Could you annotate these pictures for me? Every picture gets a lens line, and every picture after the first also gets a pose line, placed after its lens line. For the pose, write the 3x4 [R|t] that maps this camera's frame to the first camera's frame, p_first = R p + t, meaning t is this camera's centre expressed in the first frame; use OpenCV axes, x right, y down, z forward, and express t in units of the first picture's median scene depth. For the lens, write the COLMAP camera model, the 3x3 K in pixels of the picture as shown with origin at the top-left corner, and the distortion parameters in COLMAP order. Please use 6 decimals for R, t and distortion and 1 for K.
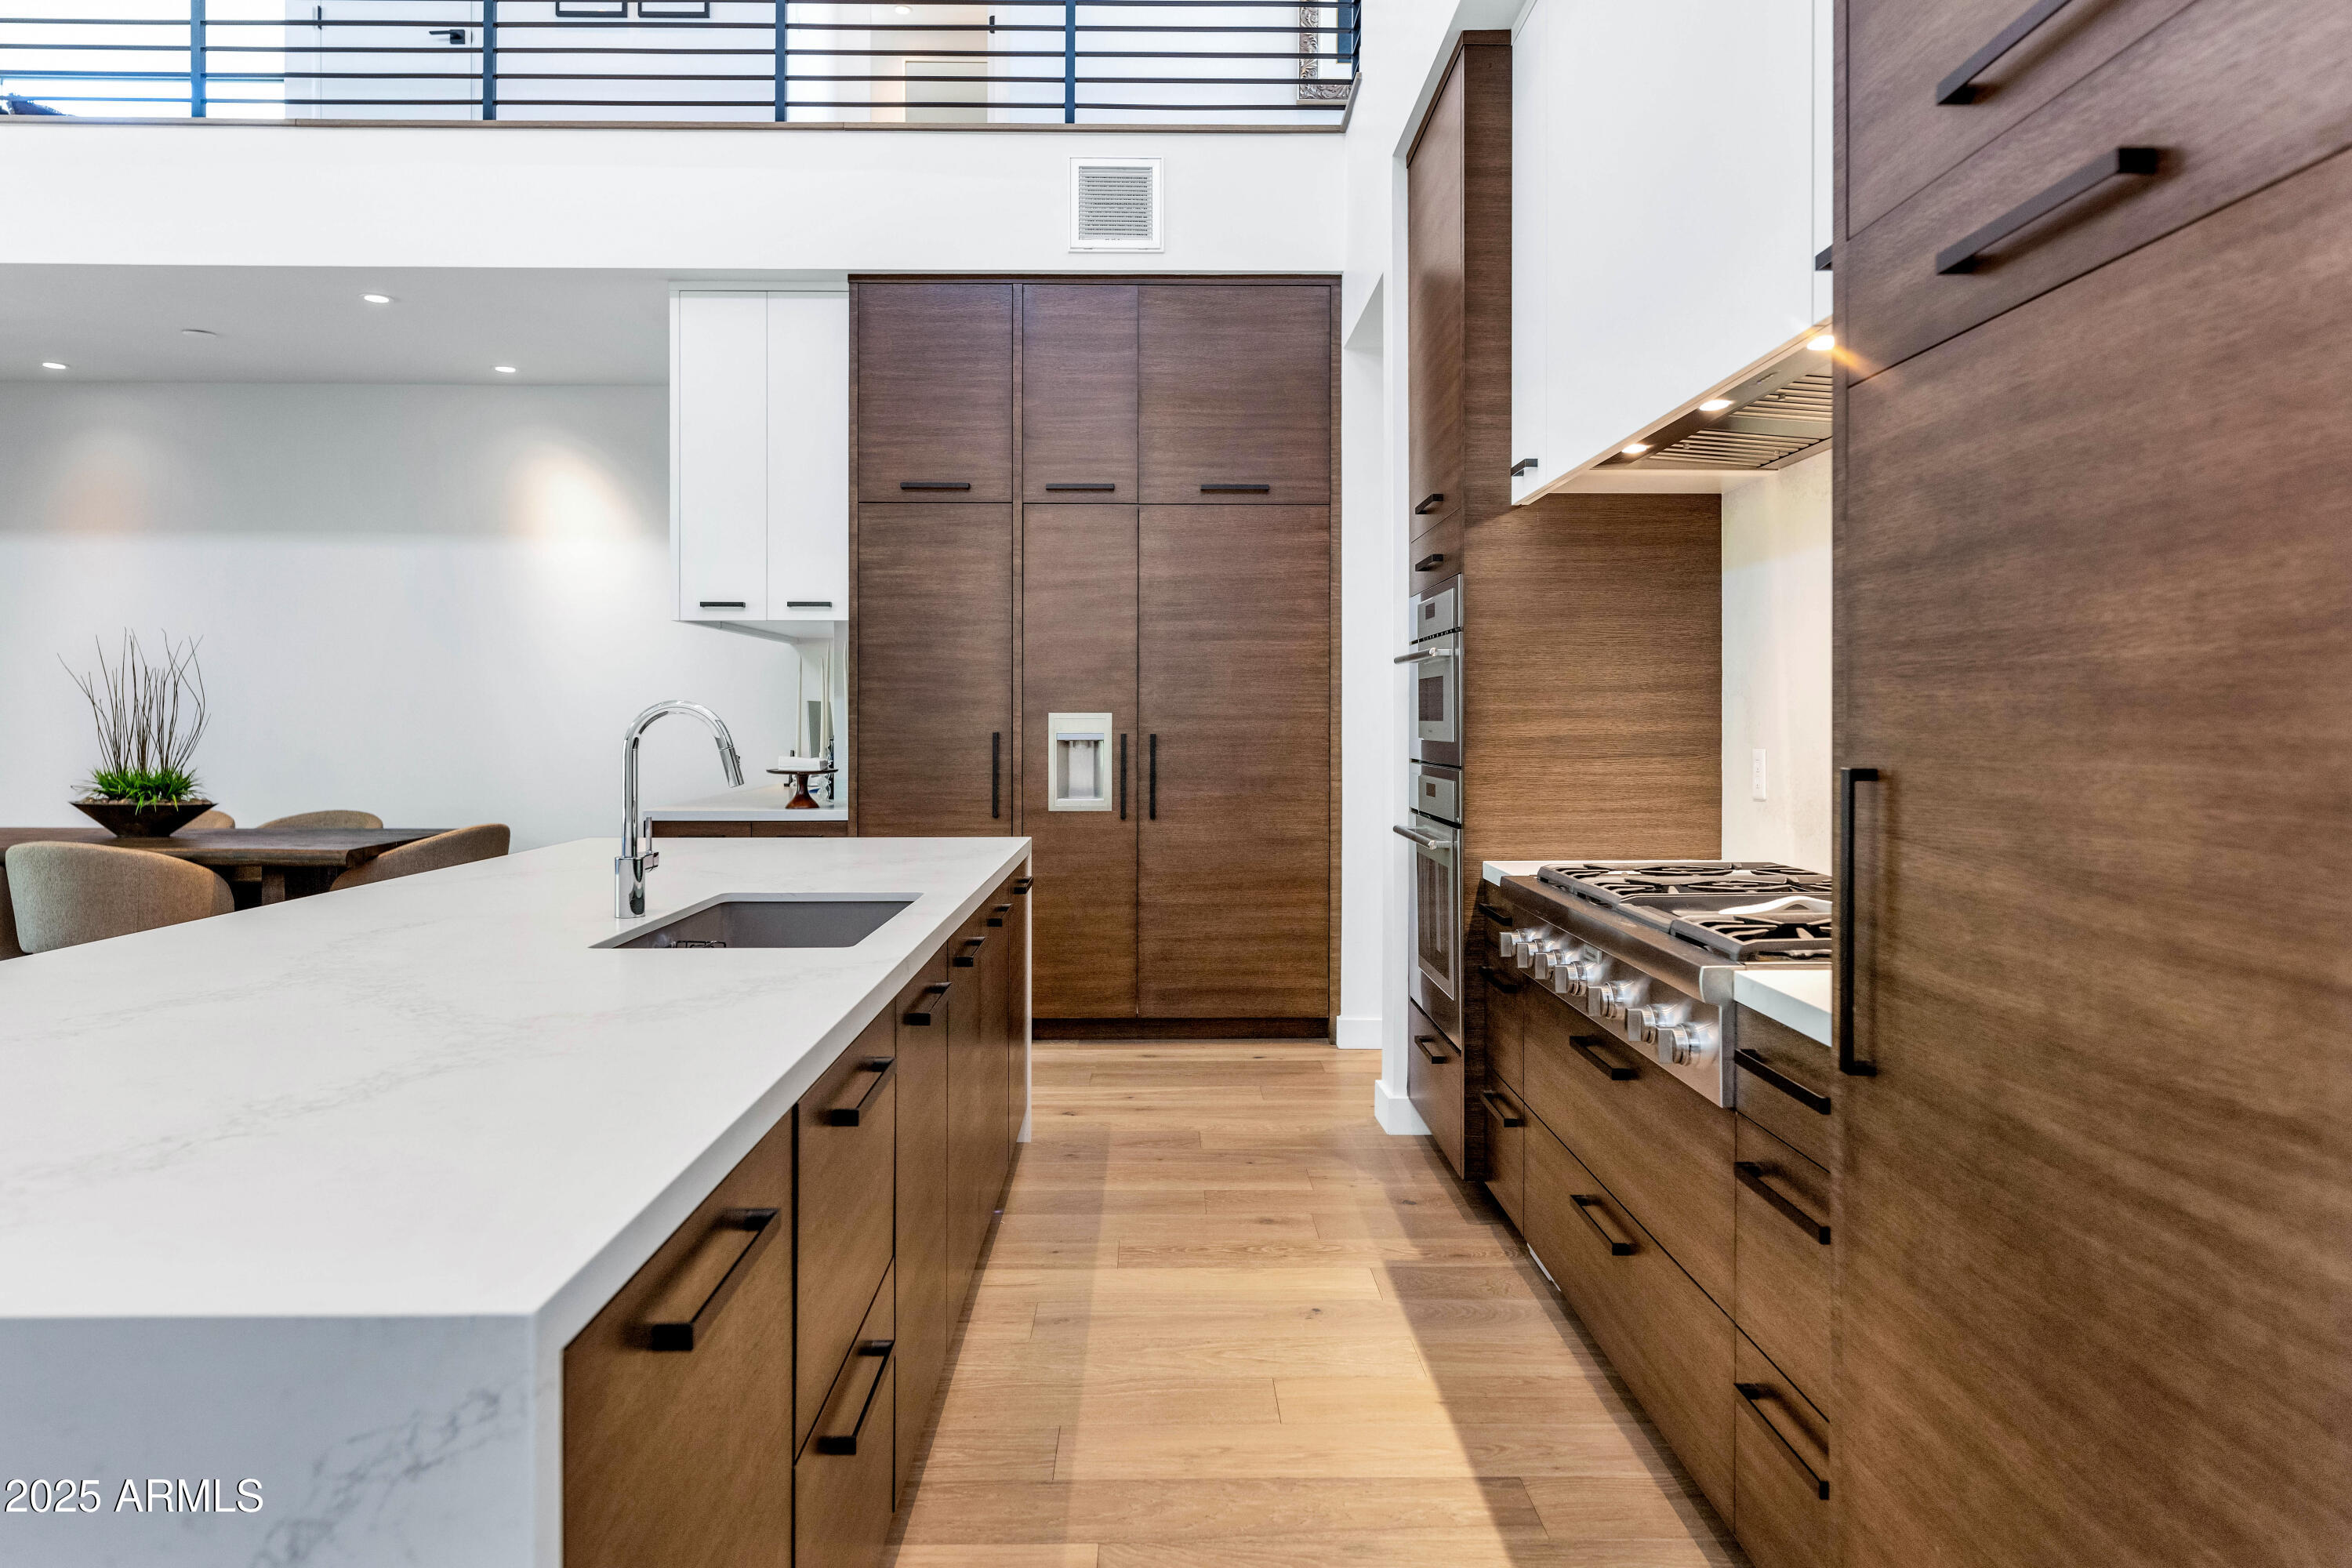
lens RADIAL K [[1473.0, 0, 1175.6], [0, 1473.0, 723.3], [0, 0, 1]] dist [-0.000665, -0.000102]
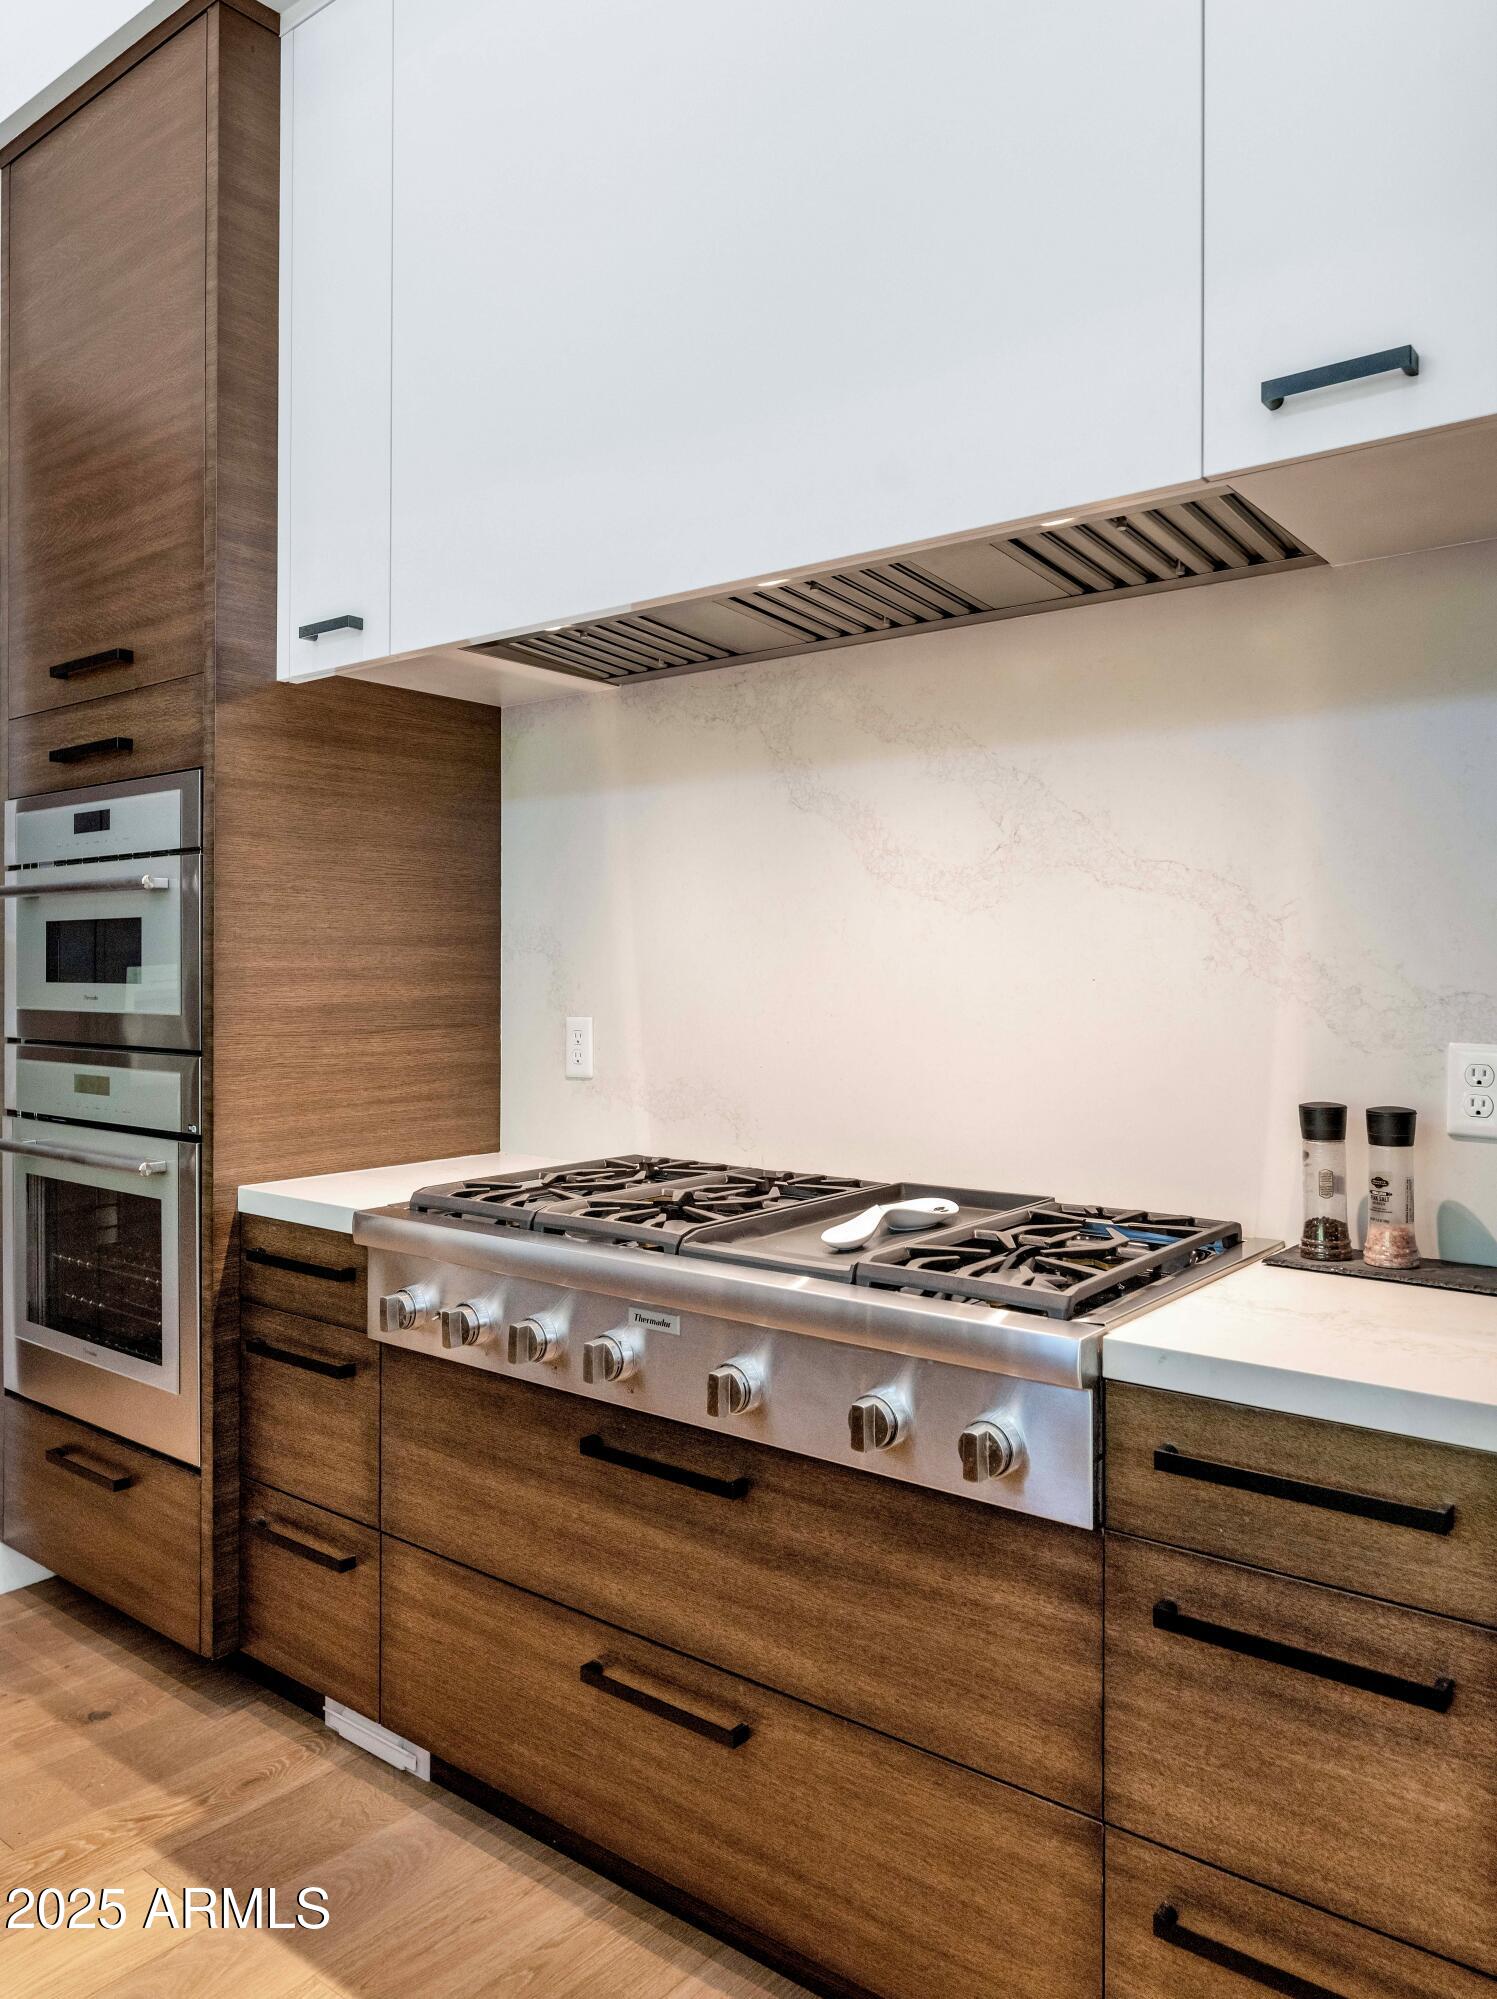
lens RADIAL K [[1425.2, 0, 748.0], [0, 1425.2, 966.6], [0, 0, 1]] dist [0.002375, -0.003717]
pose [[0.637121, 0.005107, 0.770747, -0.155990], [-0.000428, 0.999980, -0.006272, -0.005853], [-0.770763, 0.003666, 0.637111, 0.386241]]
